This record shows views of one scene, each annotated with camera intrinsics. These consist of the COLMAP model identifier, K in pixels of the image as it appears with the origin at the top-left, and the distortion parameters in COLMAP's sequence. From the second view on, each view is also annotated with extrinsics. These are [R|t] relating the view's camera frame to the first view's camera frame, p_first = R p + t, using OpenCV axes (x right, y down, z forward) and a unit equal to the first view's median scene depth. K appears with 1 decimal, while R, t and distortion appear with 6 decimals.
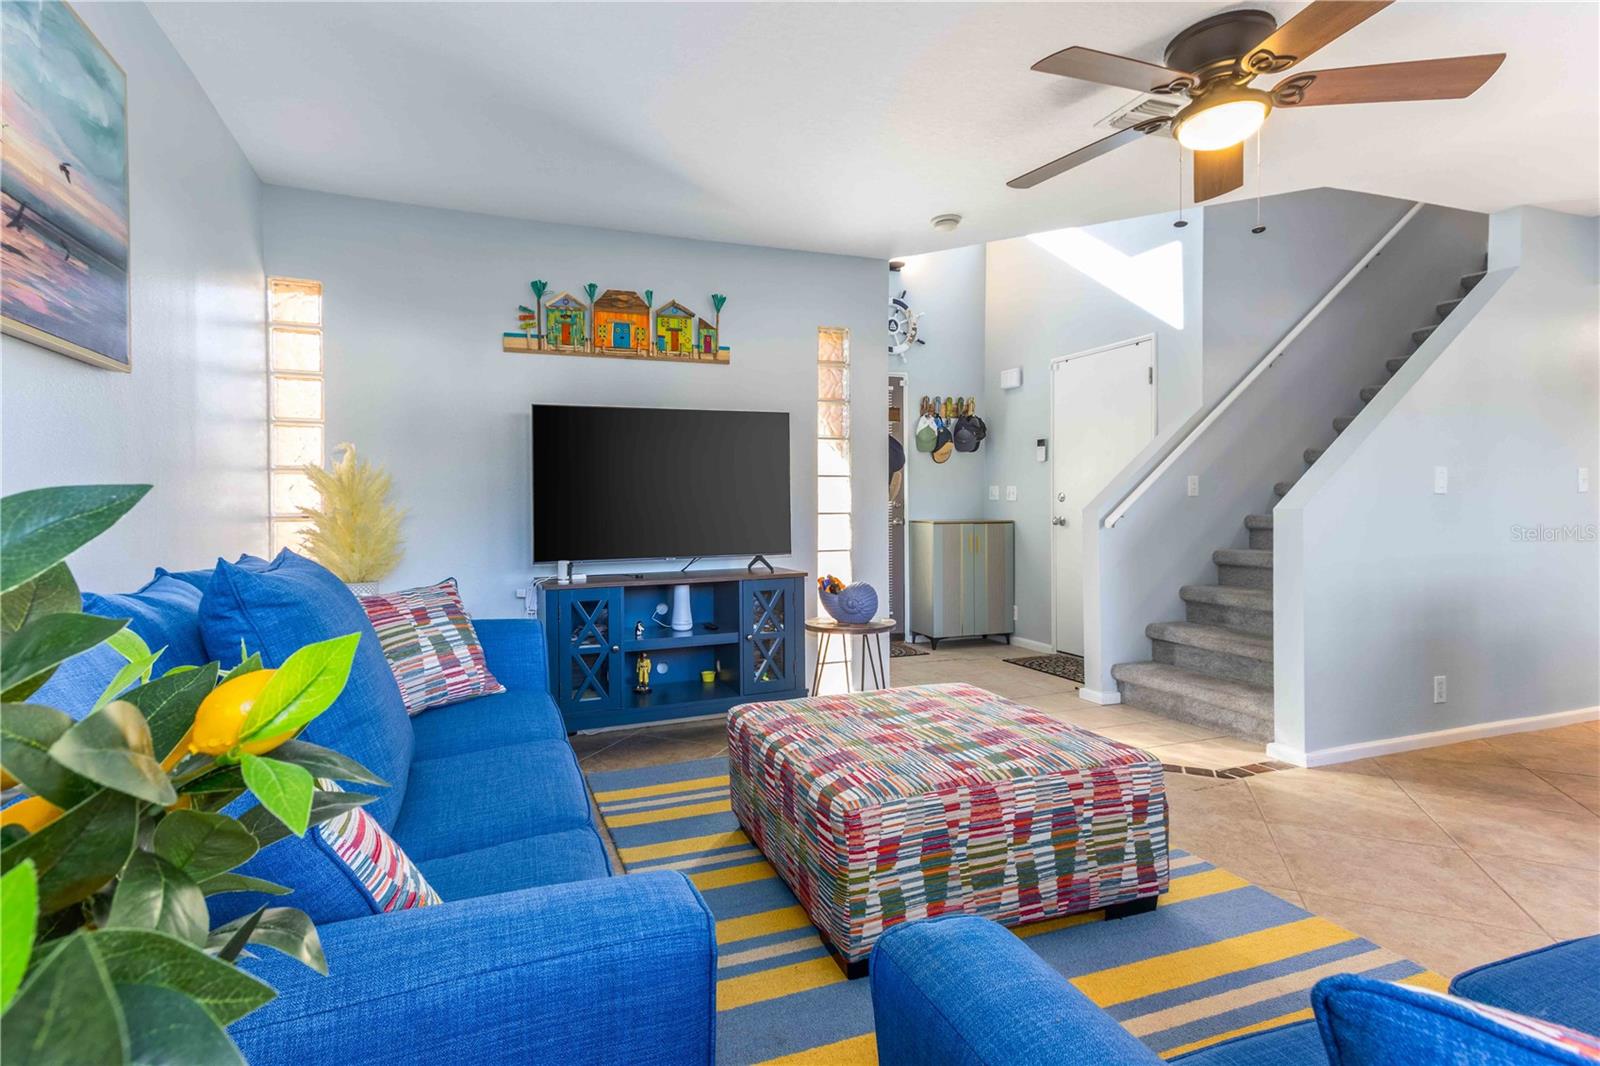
lens RADIAL K [[751.5, 0, 780.0], [0, 751.5, 507.4], [0, 0, 1]] dist [0.023823, -0.000544]
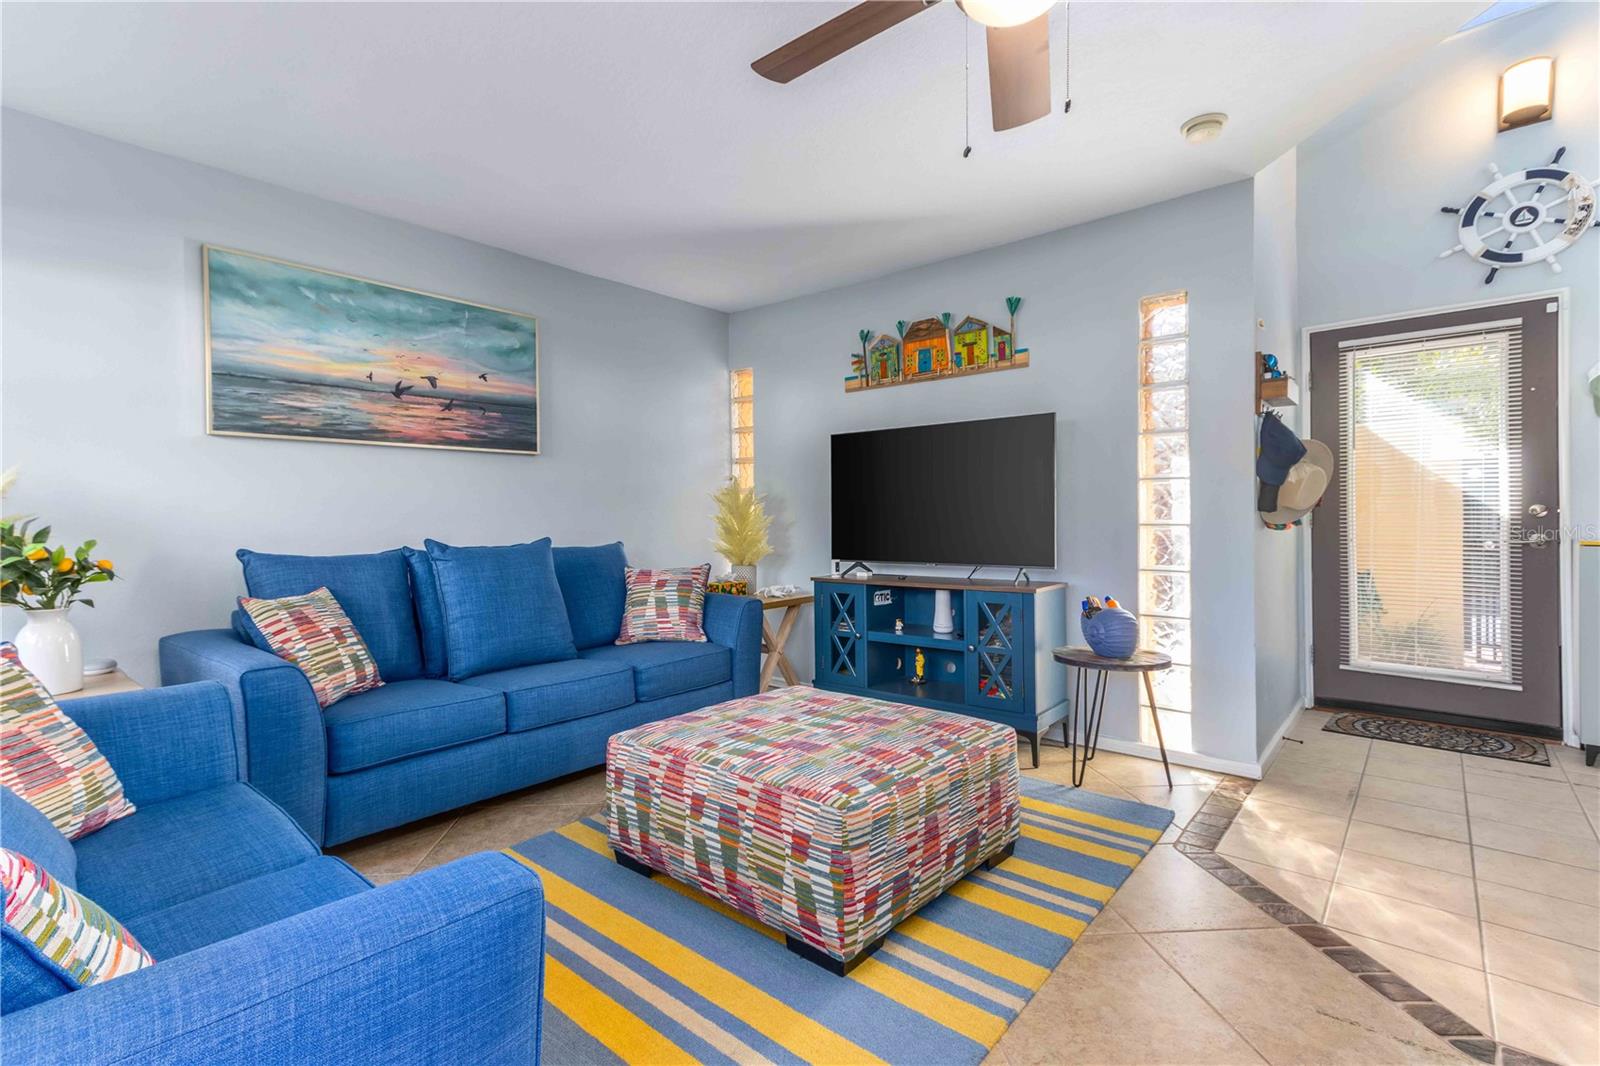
lens RADIAL K [[751.5, 0, 766.2], [0, 751.5, 519.4], [0, 0, 1]] dist [0.023823, -0.000544]
pose [[0.479751, 0.010811, -0.877338, 0.678186], [0.000518, 0.999920, 0.012604, -0.009867], [0.877404, -0.006501, 0.479708, 0.276592]]
